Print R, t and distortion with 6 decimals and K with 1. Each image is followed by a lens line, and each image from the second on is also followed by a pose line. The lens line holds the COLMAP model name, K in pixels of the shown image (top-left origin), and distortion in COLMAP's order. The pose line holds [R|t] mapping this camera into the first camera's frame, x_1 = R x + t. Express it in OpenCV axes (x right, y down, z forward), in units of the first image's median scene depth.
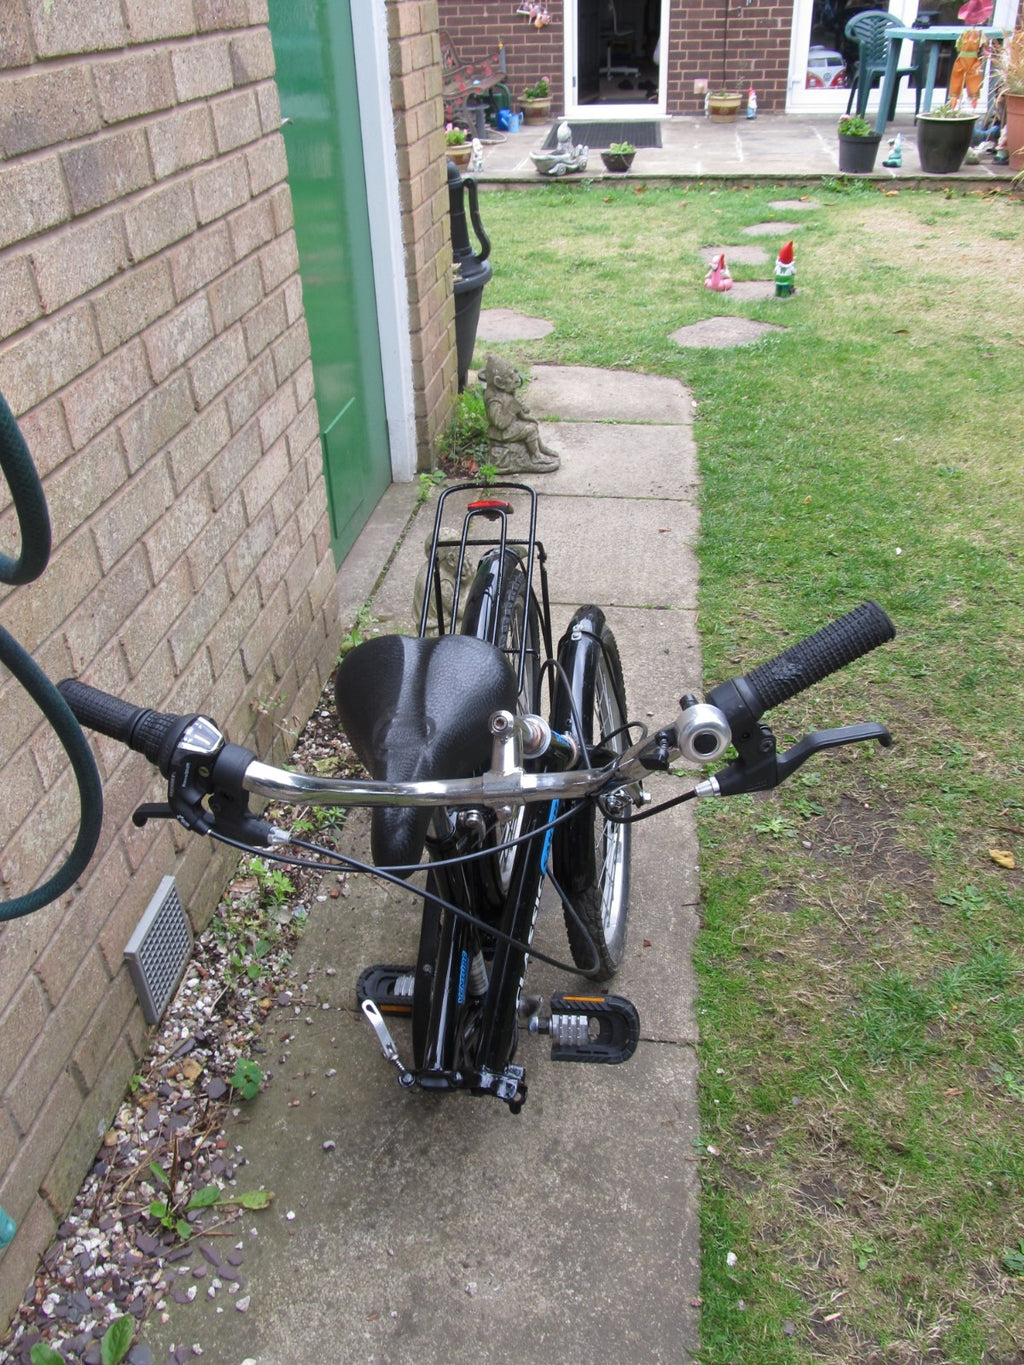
lens RADIAL K [[1132.3, 0, 516.3], [0, 1132.3, 679.1], [0, 0, 1]] dist [-0.063128, 0.026404]
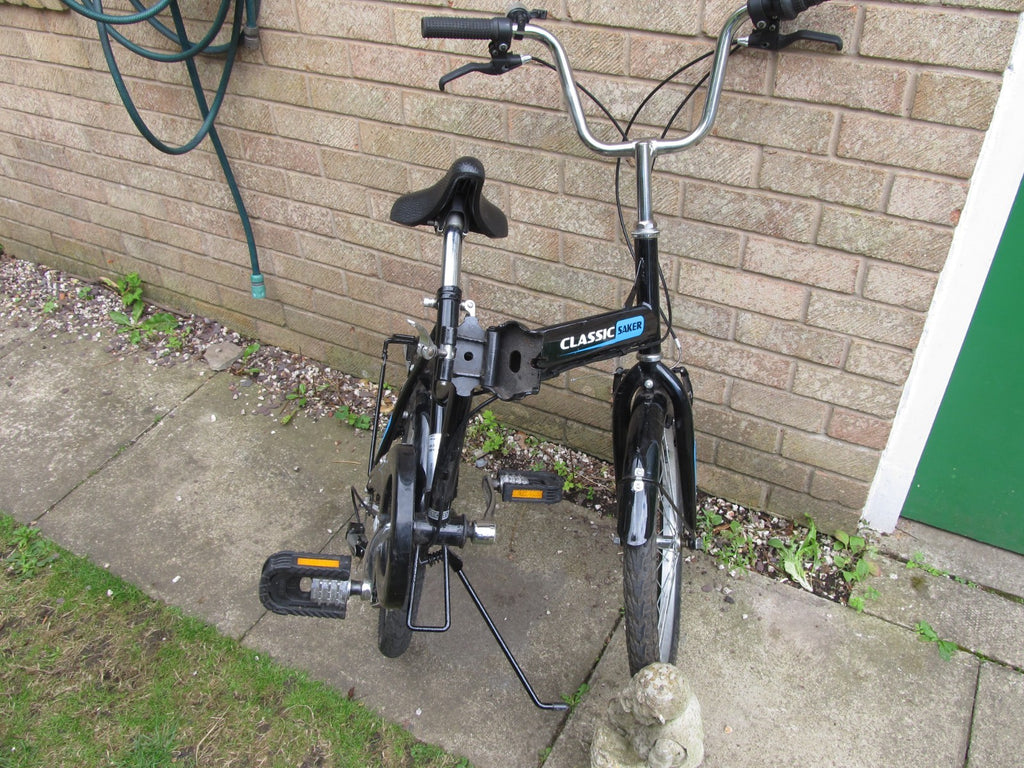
lens RADIAL K [[849.4, 0, 512.8], [0, 849.4, 383.2], [0, 0, 1]] dist [-0.063128, 0.026404]
pose [[-0.358076, 0.610637, -0.706331, 0.556484], [-0.467363, 0.537679, 0.701764, -0.701747], [0.808303, 0.581398, 0.092859, 0.963426]]
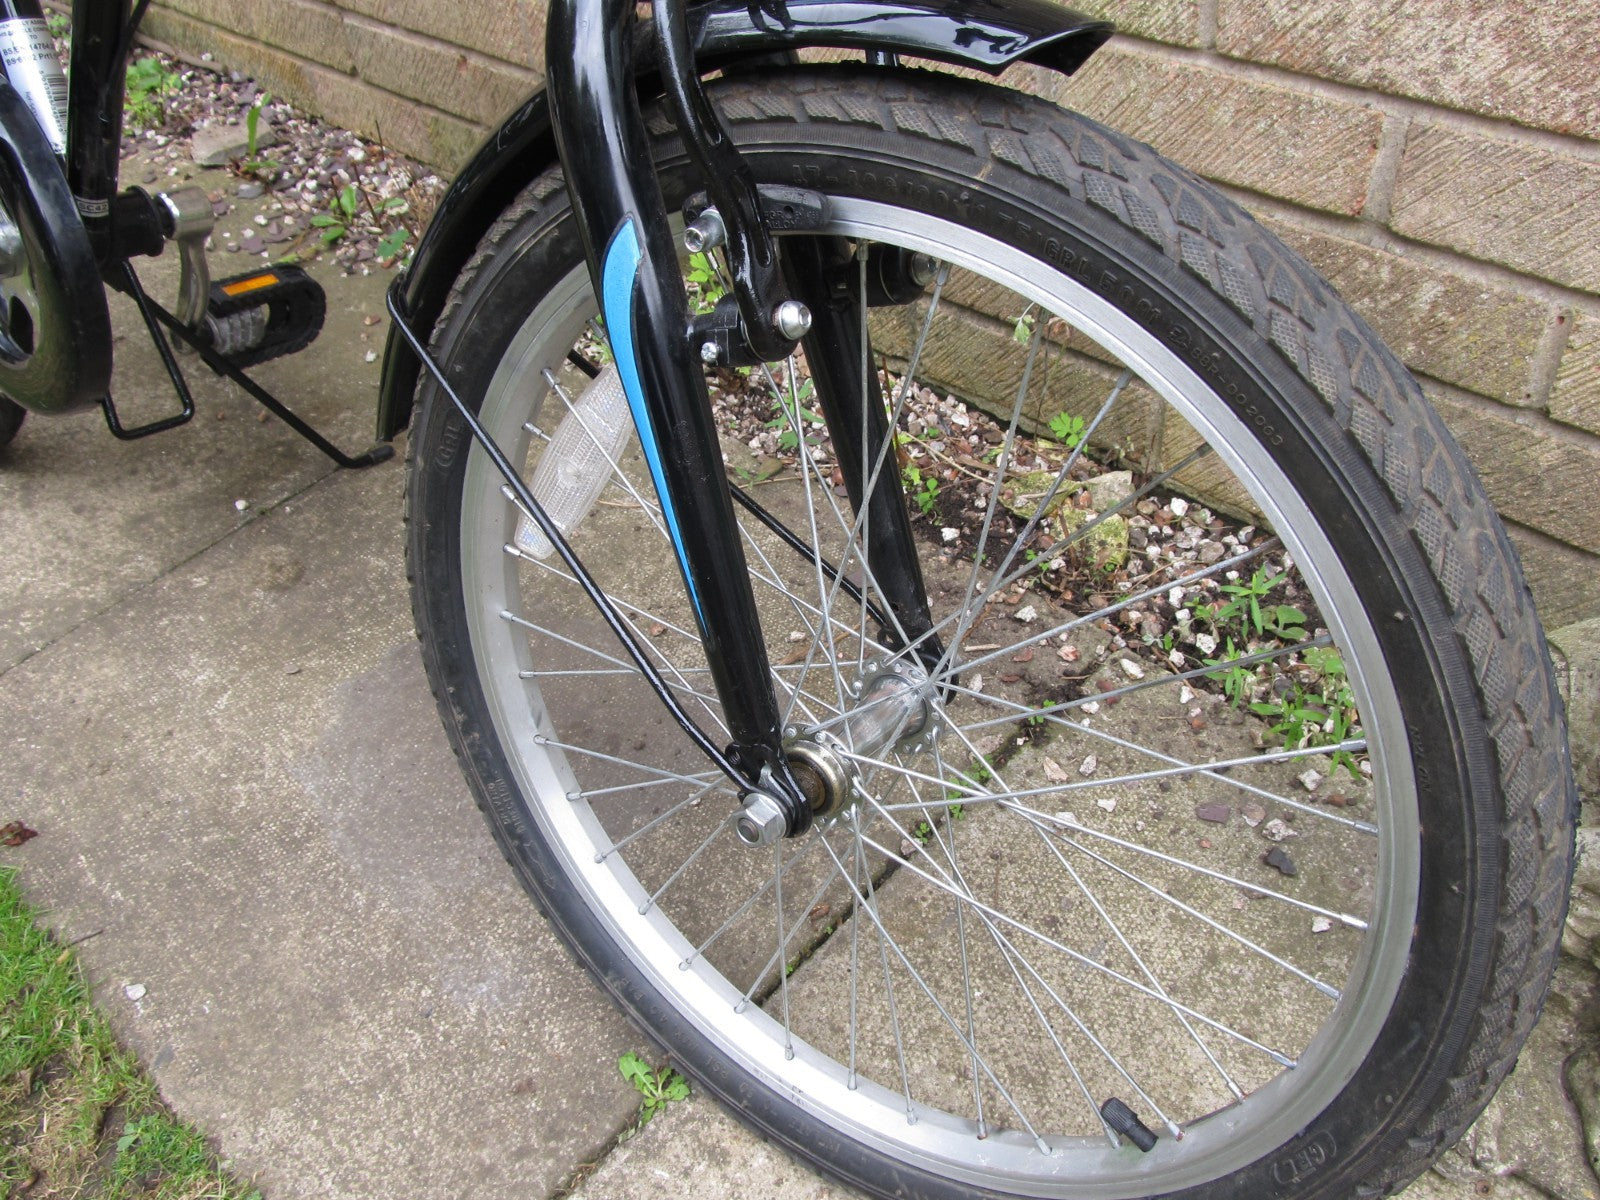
lens RADIAL K [[1327.2, 0, 802.7], [0, 1327.2, 599.6], [0, 0, 1]] dist [-0.063128, 0.026404]
pose [[-0.571111, 0.612585, -0.546418, 0.205879], [-0.365150, 0.406584, 0.837469, -0.344147], [0.735186, 0.677812, -0.008519, 1.233611]]
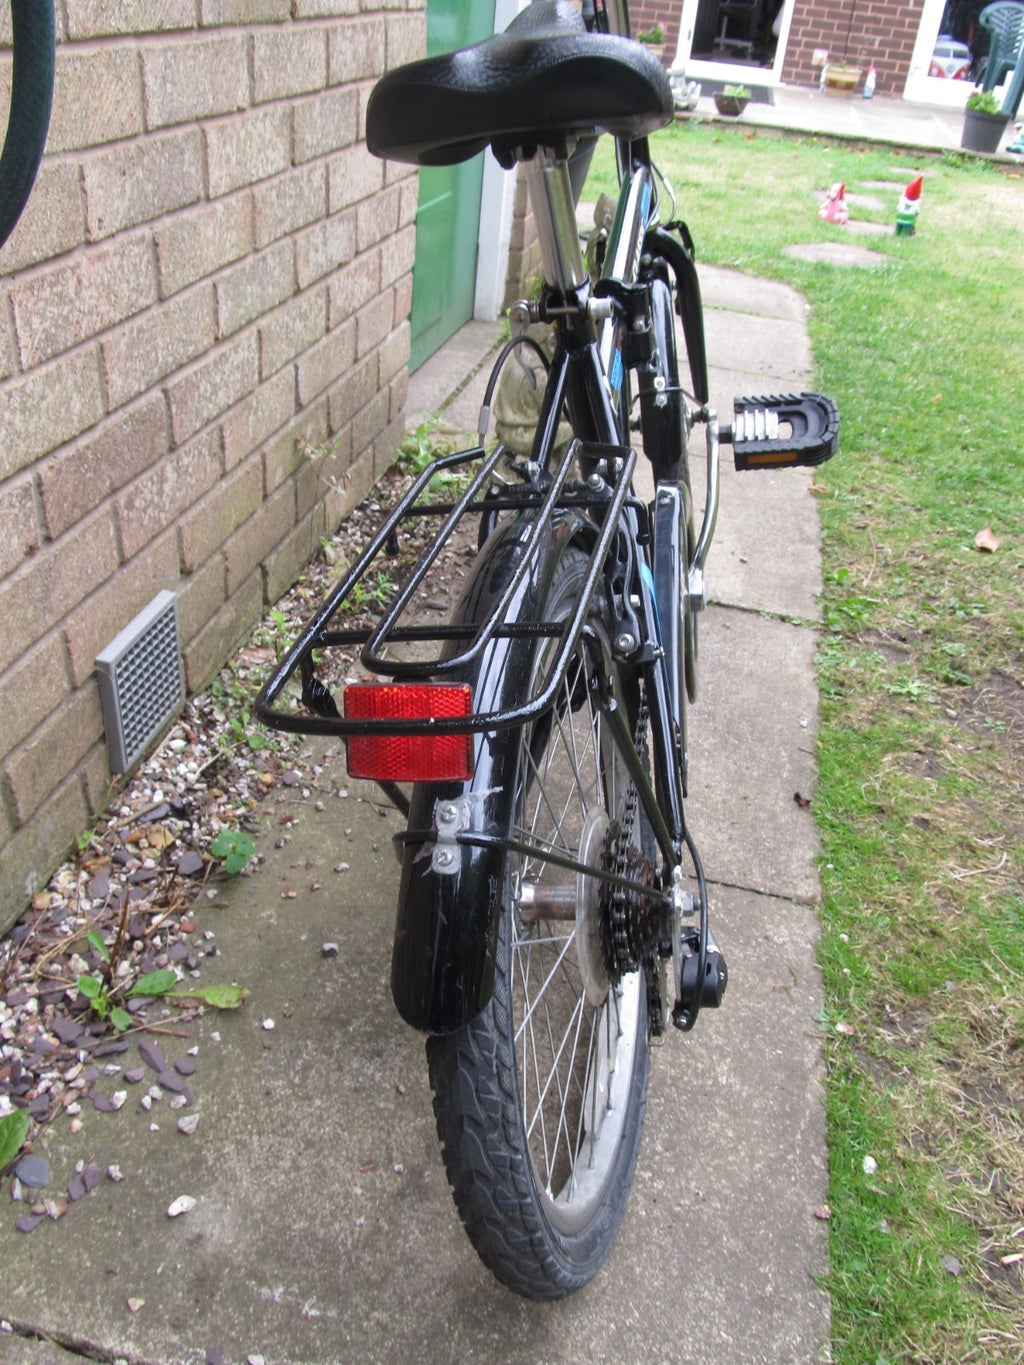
lens RADIAL K [[1132.3, 0, 518.4], [0, 1132.3, 683.9], [0, 0, 1]] dist [-0.063128, 0.026404]
pose [[0.989360, 0.145441, -0.003601, -0.059115], [-0.145400, 0.989323, 0.009948, 0.192517], [0.005010, -0.009319, 0.999944, 0.226867]]
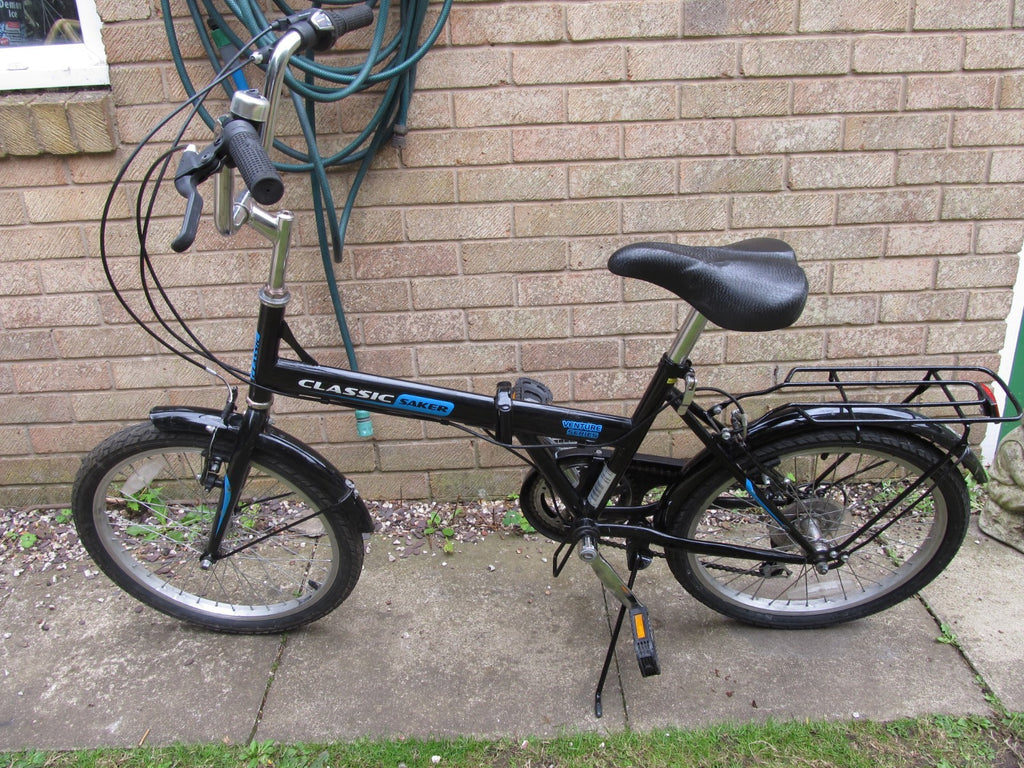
lens RADIAL K [[849.4, 0, 512.1], [0, 849.4, 383.4], [0, 0, 1]] dist [-0.063128, 0.026404]
pose [[0.150012, 0.389179, -0.908866, 0.773324], [-0.505493, 0.820223, 0.267788, -0.142649], [0.849690, 0.419254, 0.319770, 0.449236]]
